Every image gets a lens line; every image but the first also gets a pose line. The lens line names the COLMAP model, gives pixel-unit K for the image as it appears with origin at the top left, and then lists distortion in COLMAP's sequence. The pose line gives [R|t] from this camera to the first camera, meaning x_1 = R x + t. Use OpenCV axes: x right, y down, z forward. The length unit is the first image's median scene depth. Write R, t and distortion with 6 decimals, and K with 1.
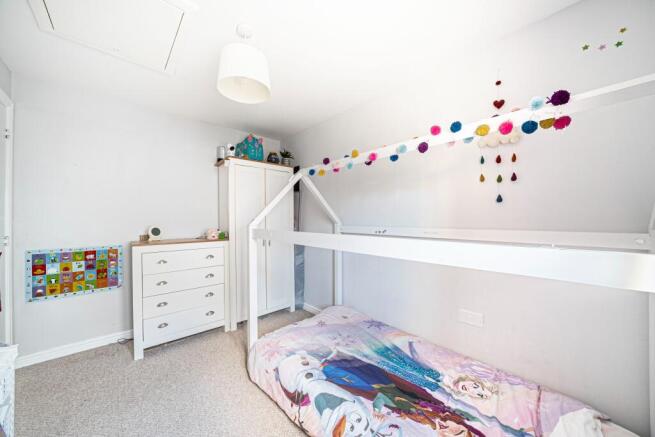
lens RADIAL K [[224.7, 0, 325.5], [0, 224.7, 218.2], [0, 0, 1]] dist [-0.022918, 0.000010]
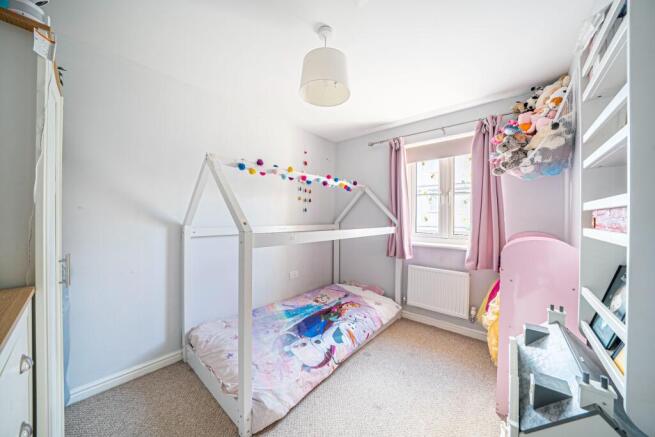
lens RADIAL K [[224.7, 0, 325.5], [0, 224.7, 218.2], [0, 0, 1]] dist [-0.022918, 0.000010]
pose [[-0.111763, 0.000911, 0.993734, -1.290371], [-0.011364, 0.999933, -0.002194, -0.008409], [-0.993670, -0.011538, -0.111745, 1.044980]]
